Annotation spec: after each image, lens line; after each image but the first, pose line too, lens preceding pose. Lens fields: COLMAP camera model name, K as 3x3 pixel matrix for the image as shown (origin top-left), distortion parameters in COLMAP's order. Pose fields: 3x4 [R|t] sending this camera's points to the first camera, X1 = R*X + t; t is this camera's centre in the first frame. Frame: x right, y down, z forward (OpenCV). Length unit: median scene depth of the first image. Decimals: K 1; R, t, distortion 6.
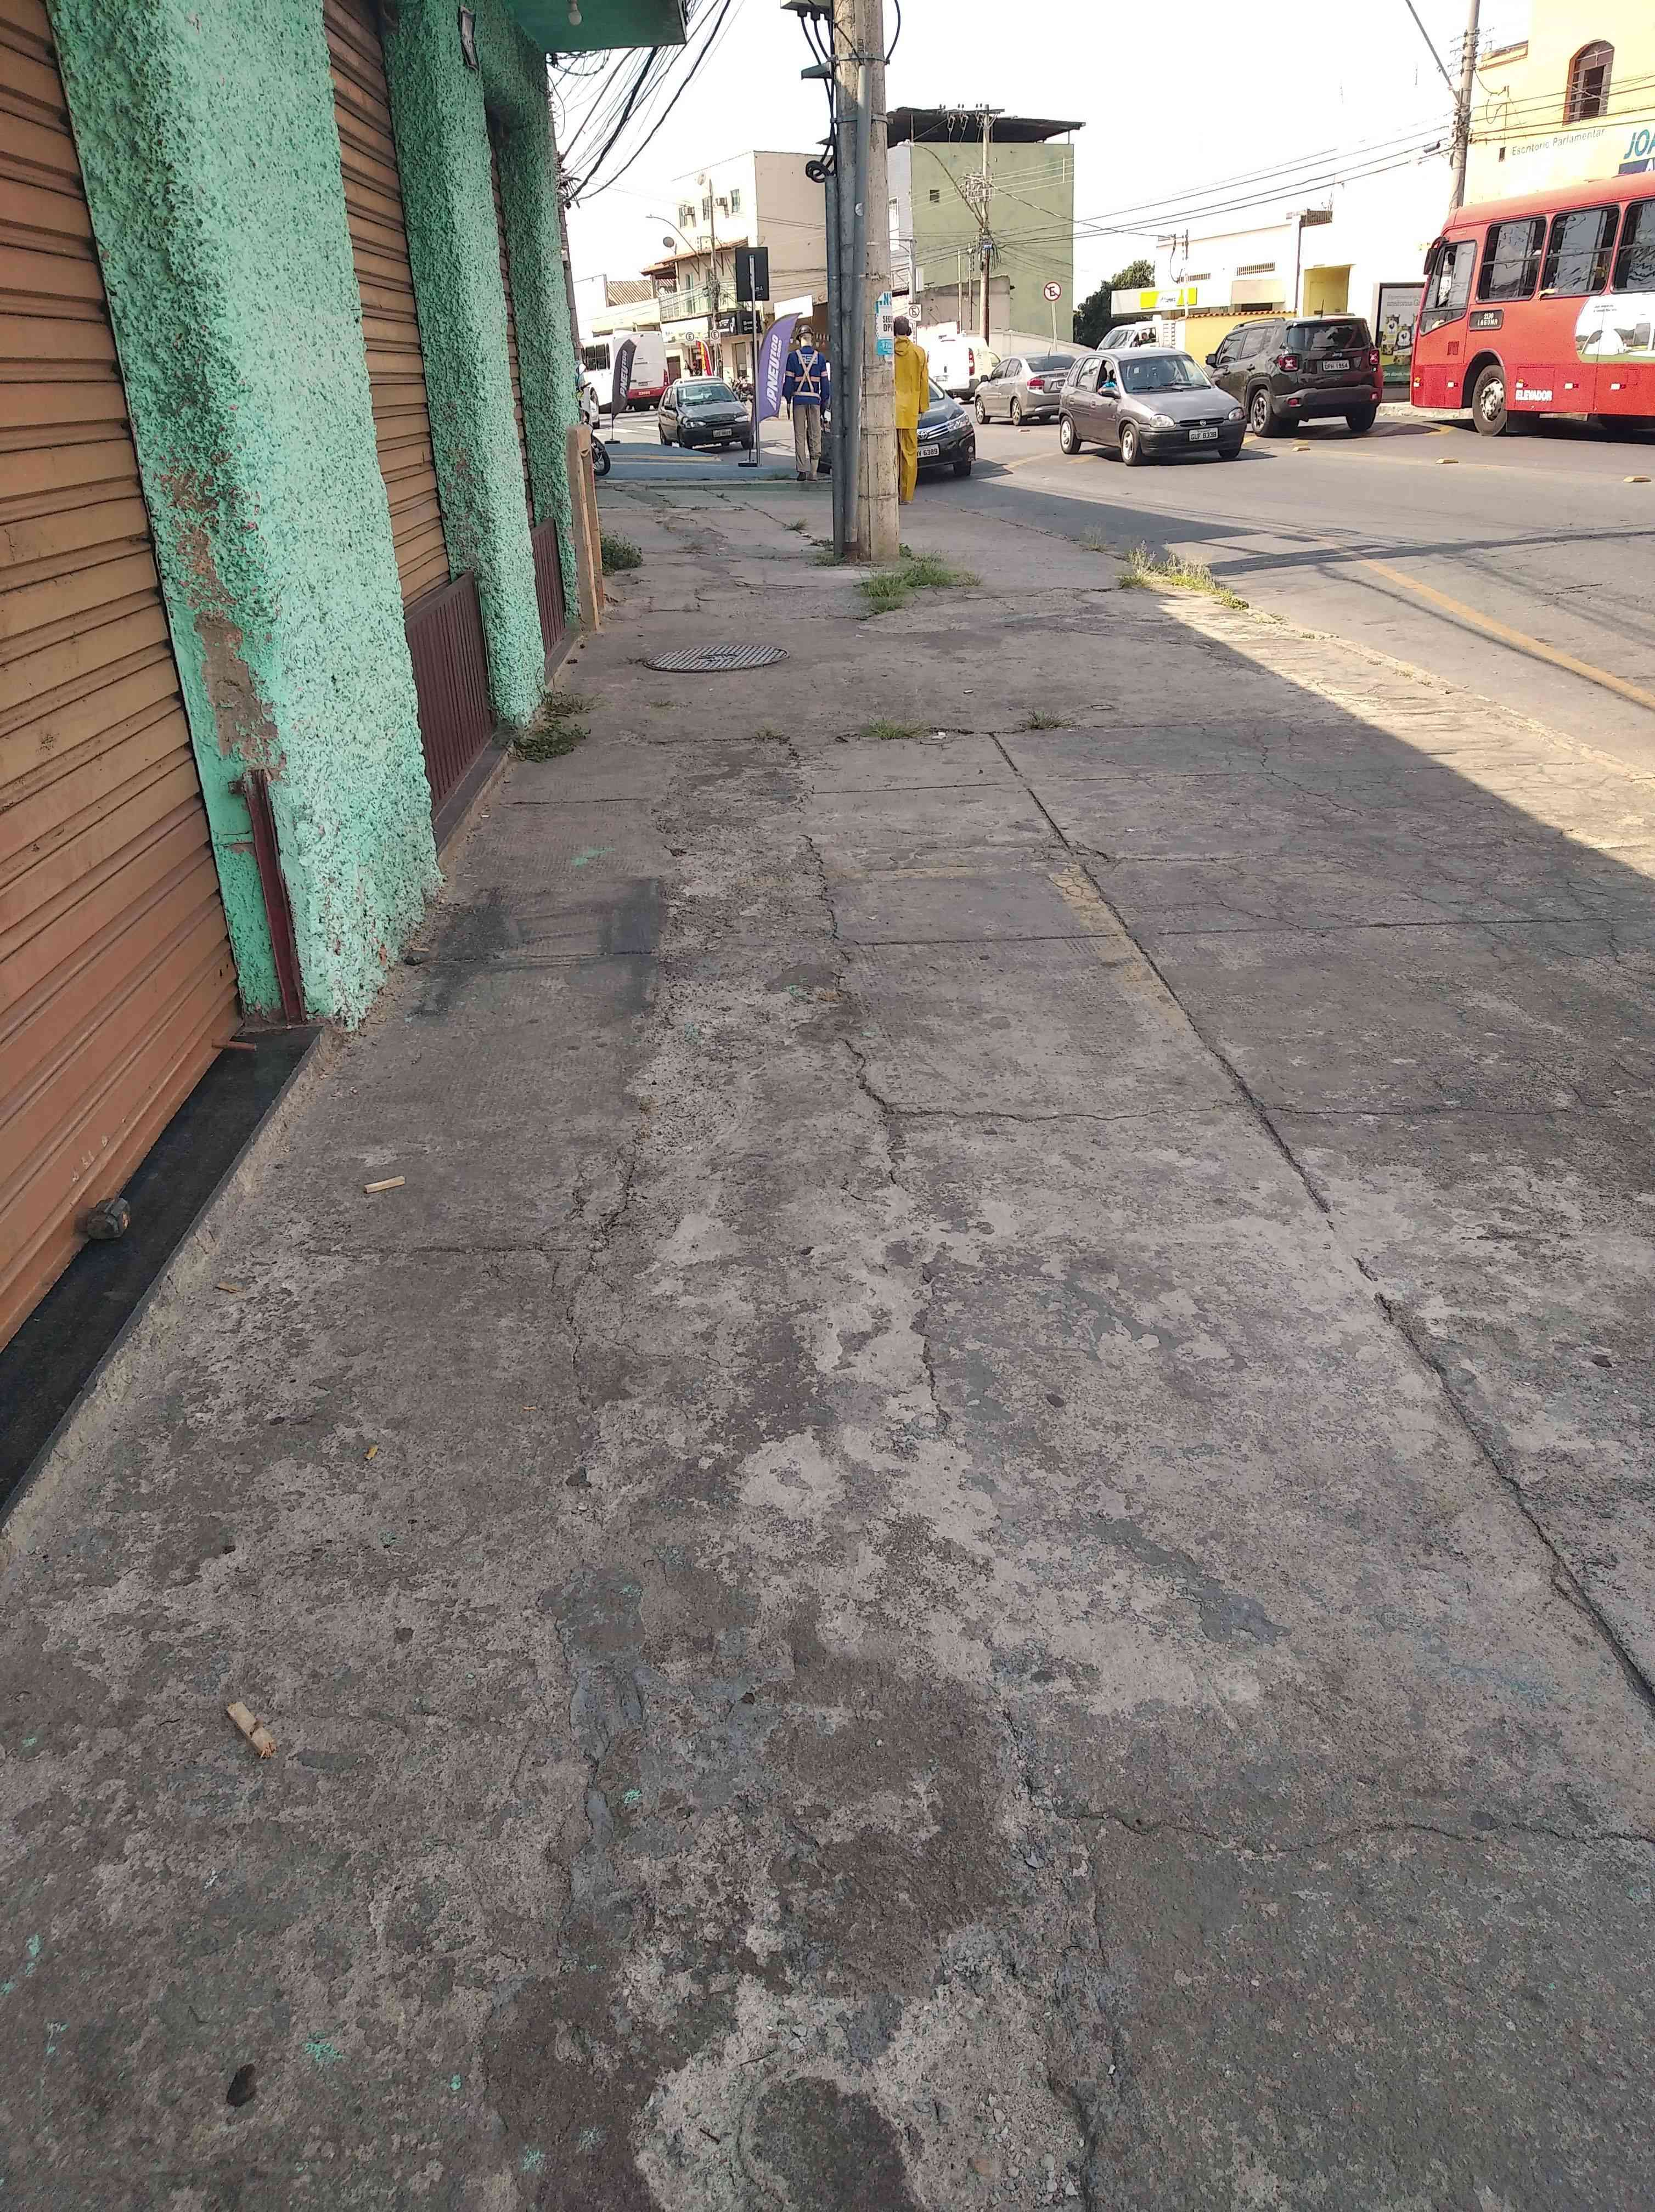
lens RADIAL K [[1676.2, 0, 818.2], [0, 1676.2, 1098.8], [0, 0, 1]] dist [0.001689, -0.009501]
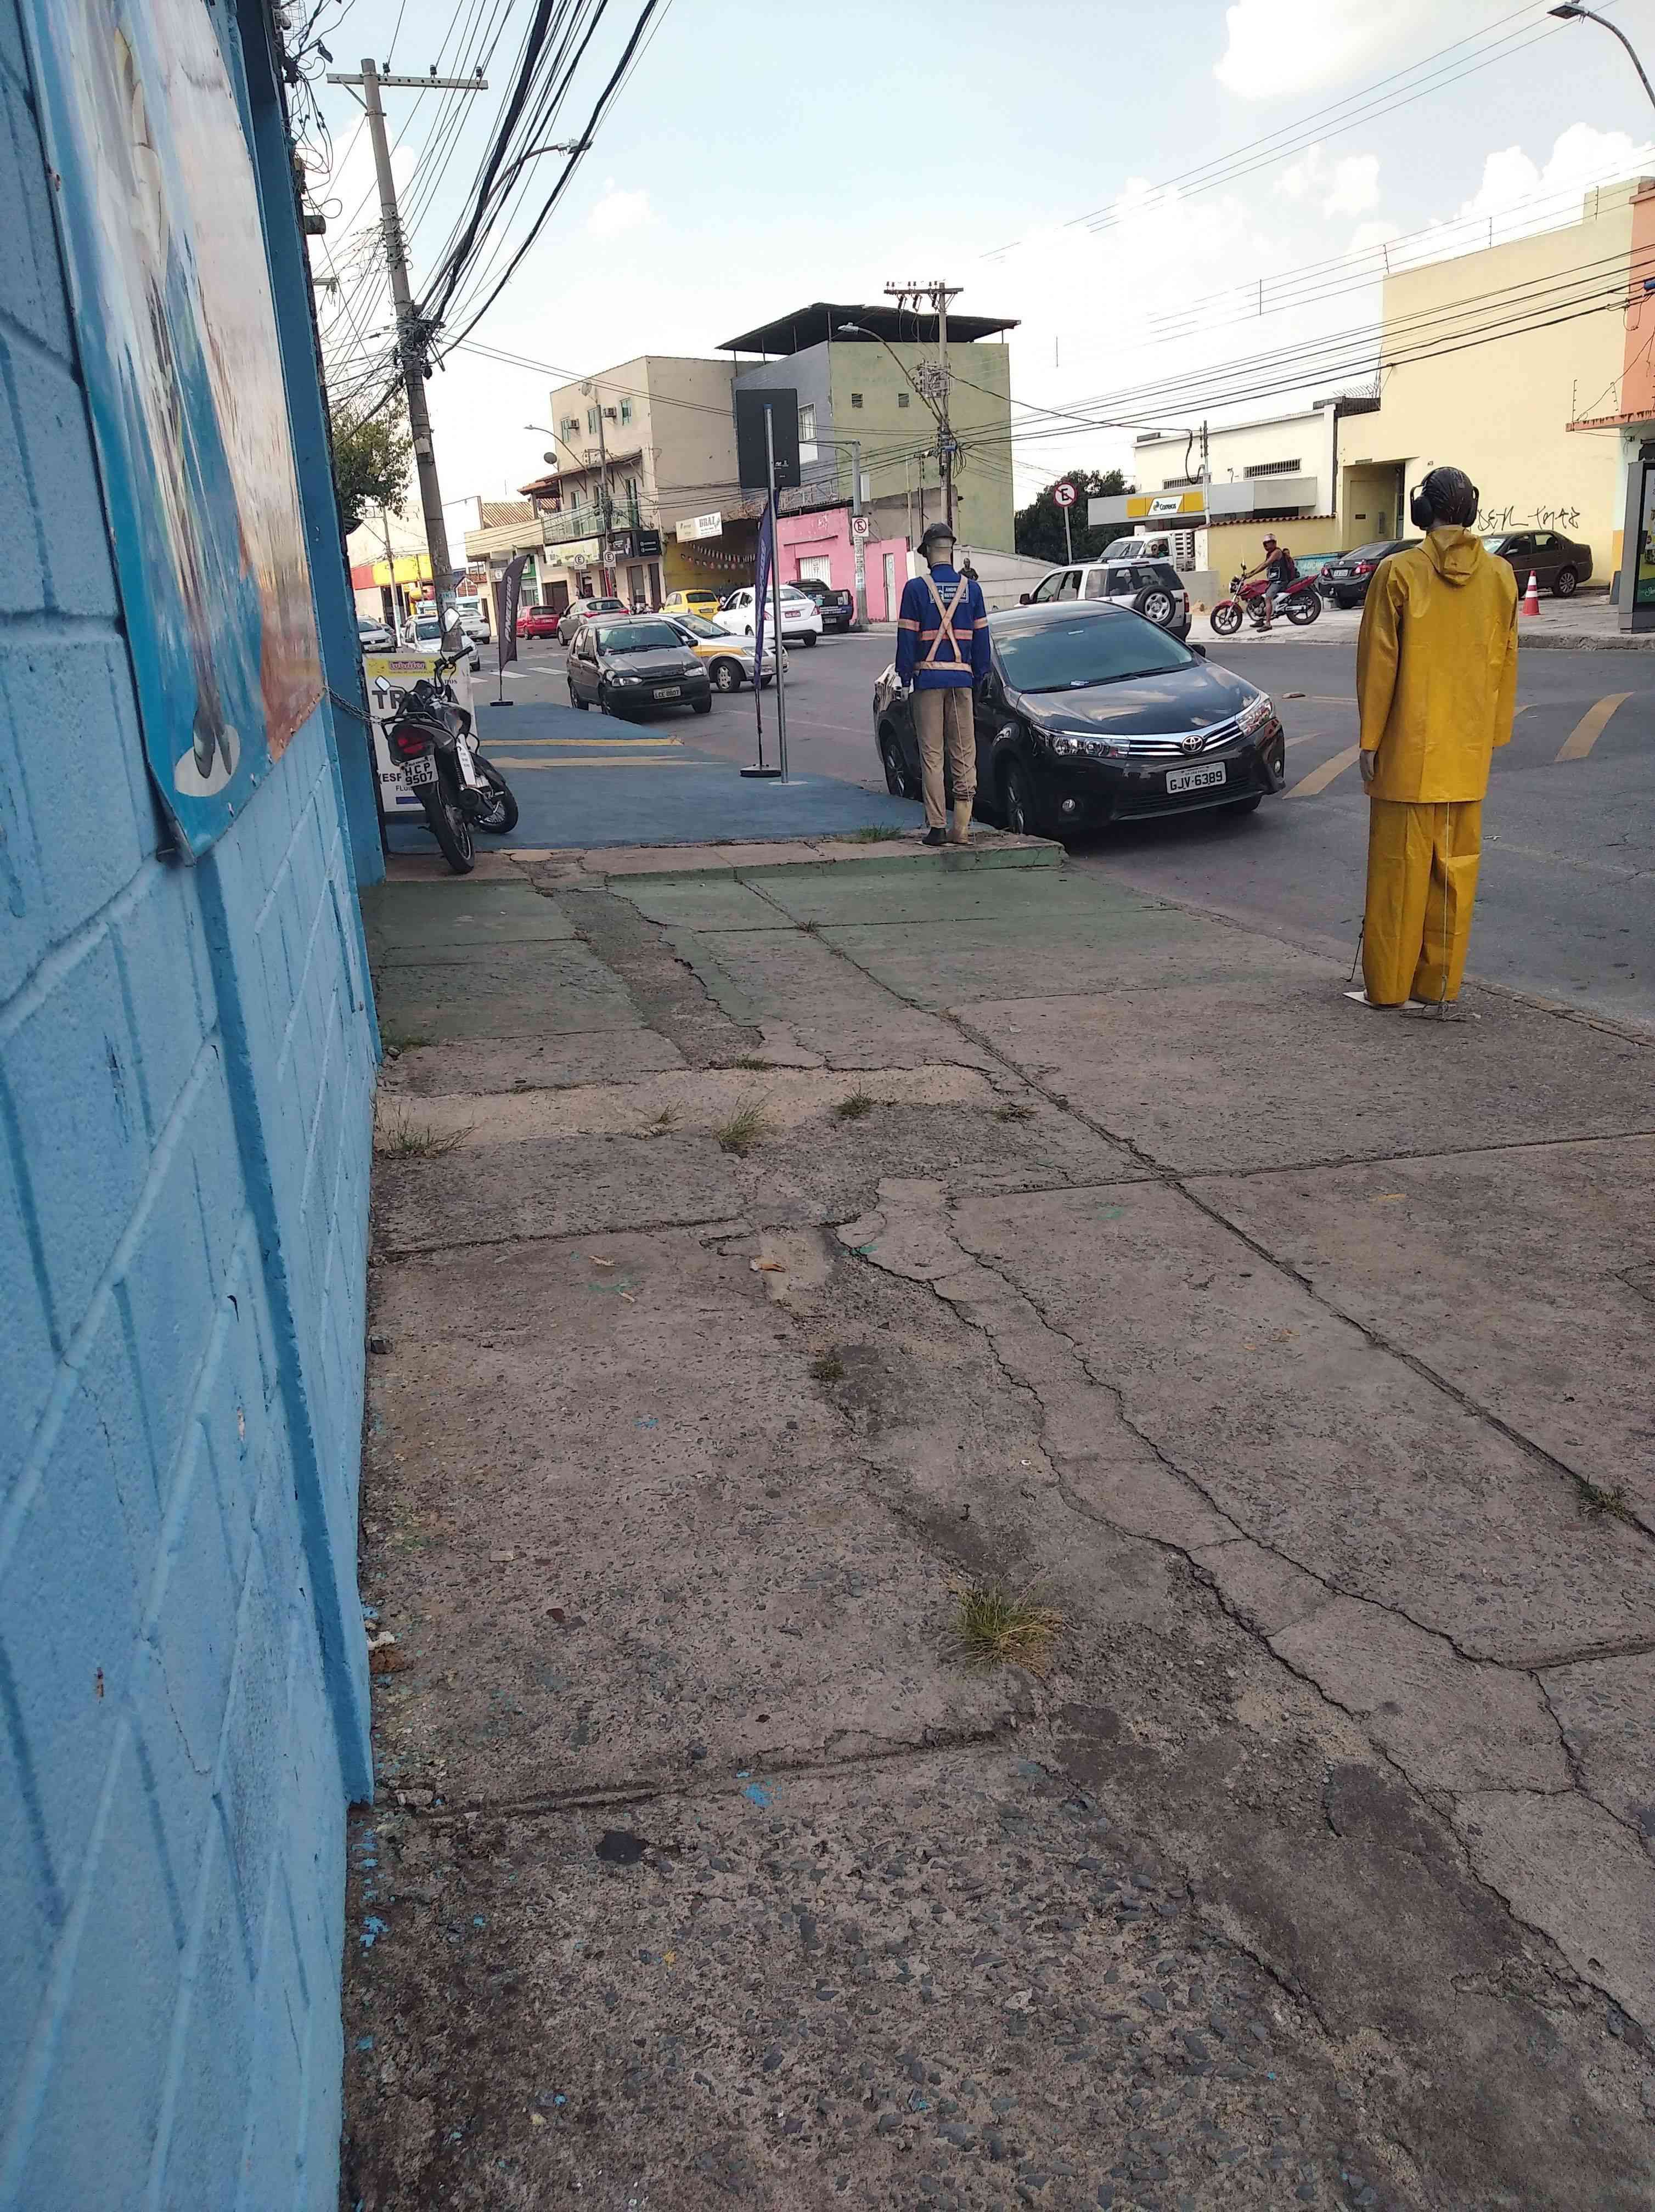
lens RADIAL K [[1658.5, 0, 827.5], [0, 1658.5, 1106.0], [0, 0, 1]] dist [0.036354, -0.071179]
pose [[0.996570, -0.039376, 0.072792, -0.497202], [0.047032, 0.993183, -0.106657, -1.624654], [-0.068096, 0.109715, 0.991628, 3.610885]]
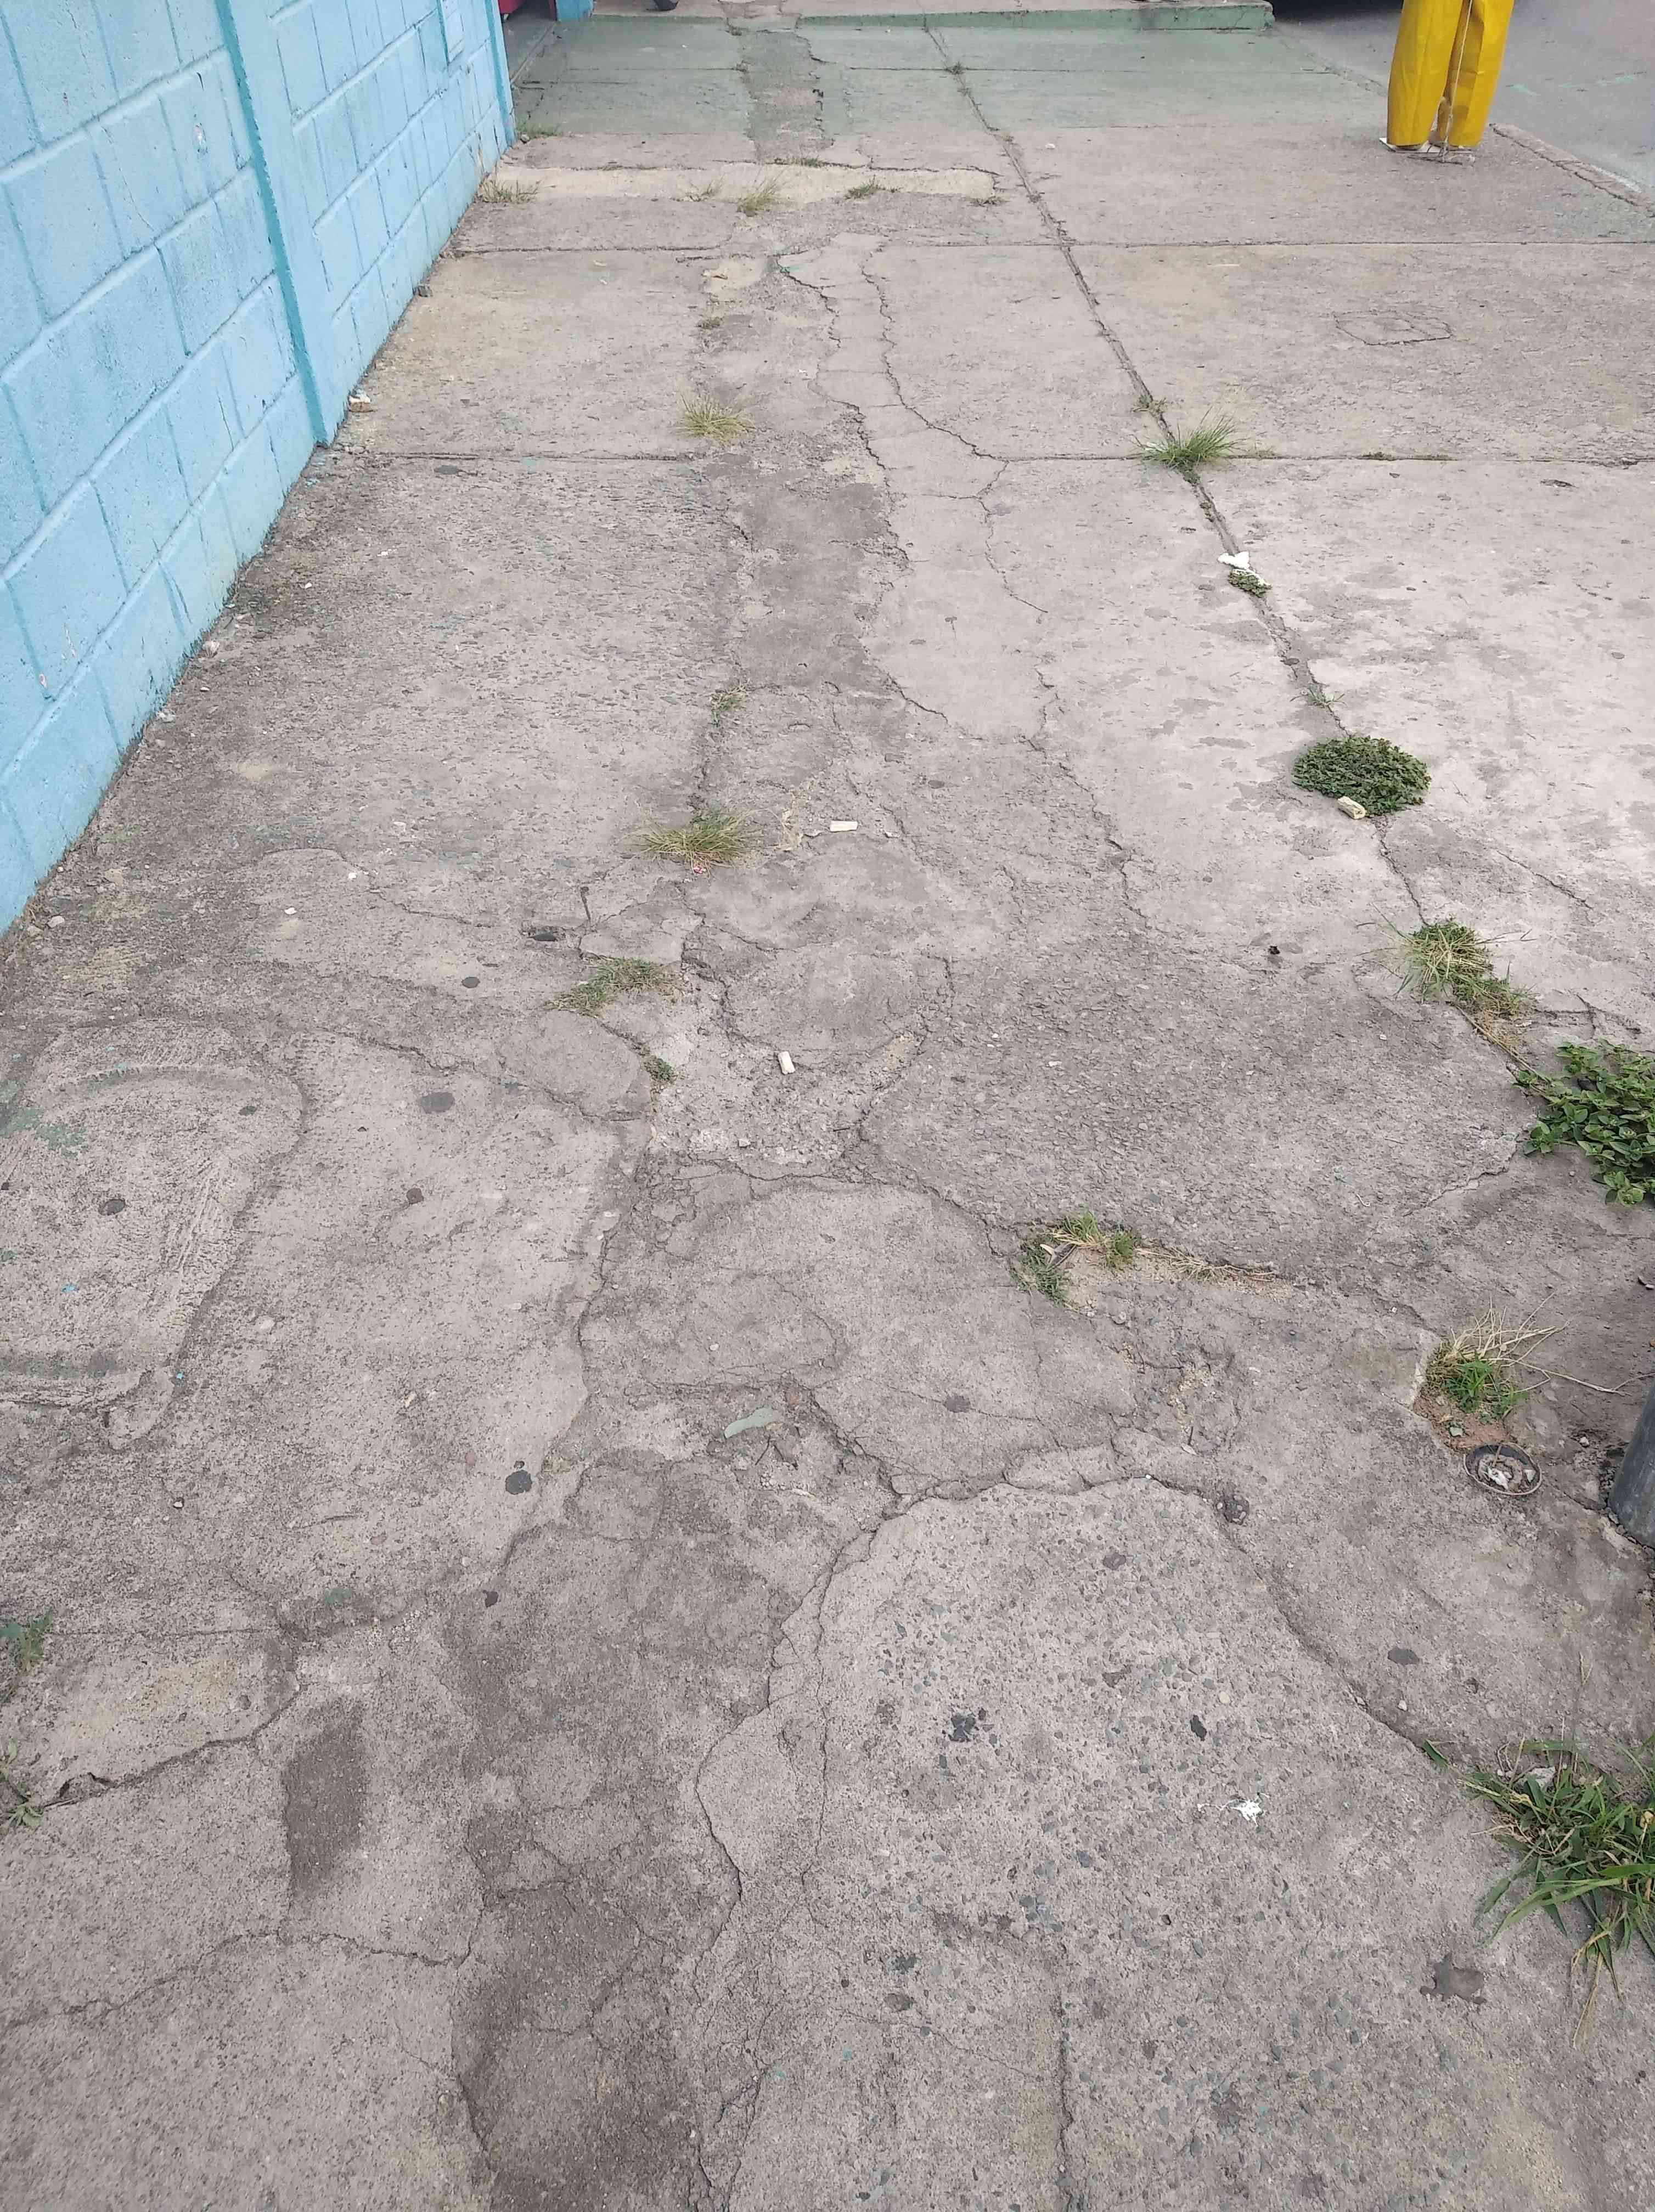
lens RADIAL K [[1709.3, 0, 832.3], [0, 1709.3, 1101.8], [0, 0, 1]] dist [0.064828, -0.115054]
pose [[0.990571, 0.081408, -0.110187, -0.126045], [-0.048716, 0.961041, 0.272078, -1.350973], [0.128044, -0.264145, 0.955946, 3.063766]]
